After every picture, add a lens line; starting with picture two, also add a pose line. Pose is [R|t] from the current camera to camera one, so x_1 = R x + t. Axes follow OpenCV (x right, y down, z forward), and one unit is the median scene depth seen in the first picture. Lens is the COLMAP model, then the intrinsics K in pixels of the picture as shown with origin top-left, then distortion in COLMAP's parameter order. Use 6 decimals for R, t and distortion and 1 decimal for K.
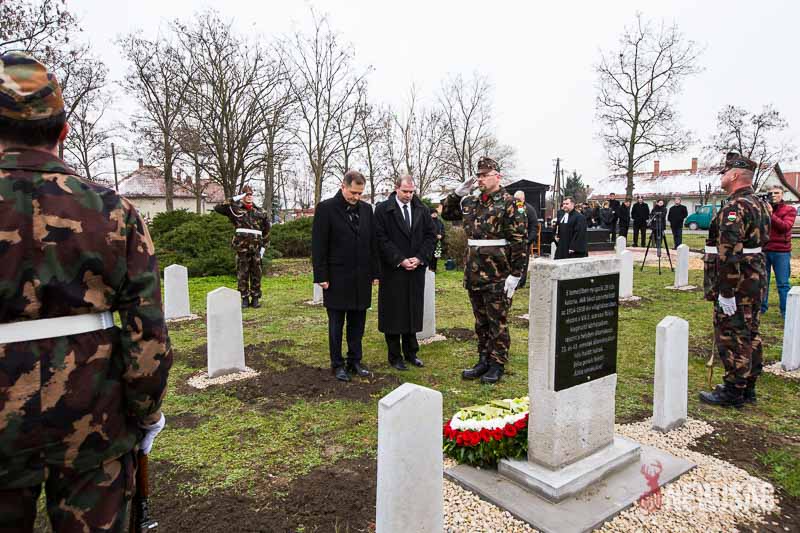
lens RADIAL K [[534.1, 0, 401.6], [0, 534.1, 259.6], [0, 0, 1]] dist [0.003728, 0.005919]
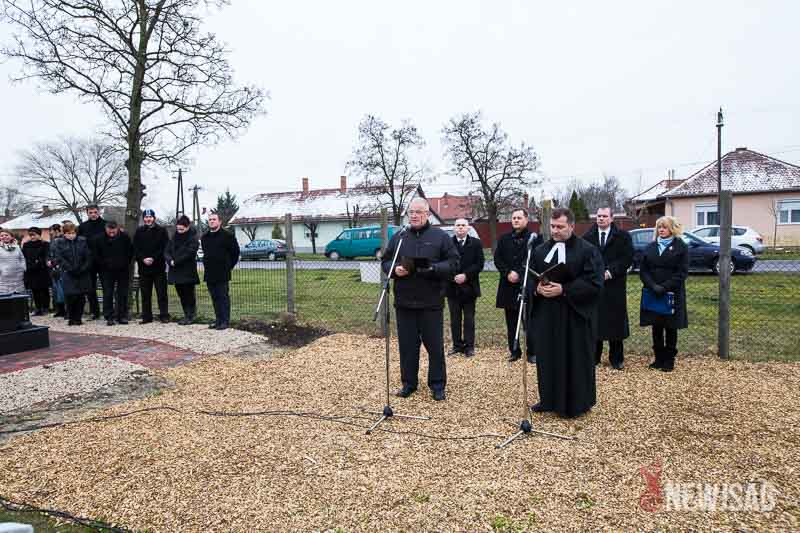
lens RADIAL K [[564.6, 0, 402.9], [0, 564.6, 270.5], [0, 0, 1]] dist [-0.010593, 0.034917]
pose [[0.844520, -0.046400, 0.533509, 0.150905], [0.062642, 0.997959, -0.012364, -0.019773], [-0.531847, 0.043862, 0.845704, 0.197208]]
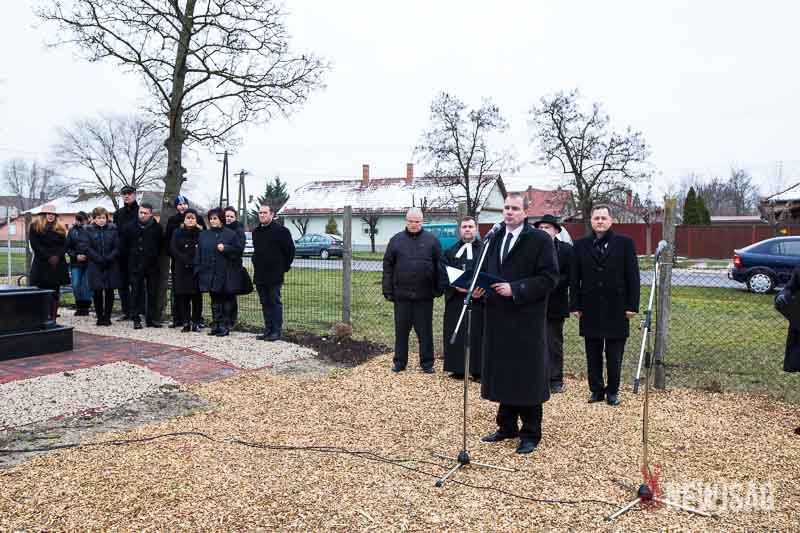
lens RADIAL K [[659.5, 0, 401.5], [0, 659.5, 270.8], [0, 0, 1]] dist [0.026596, 0.000548]
pose [[0.899375, -0.009212, 0.437082, 0.152220], [0.021202, 0.999521, -0.022561, -0.020654], [-0.436664, 0.029558, 0.899139, 0.202608]]
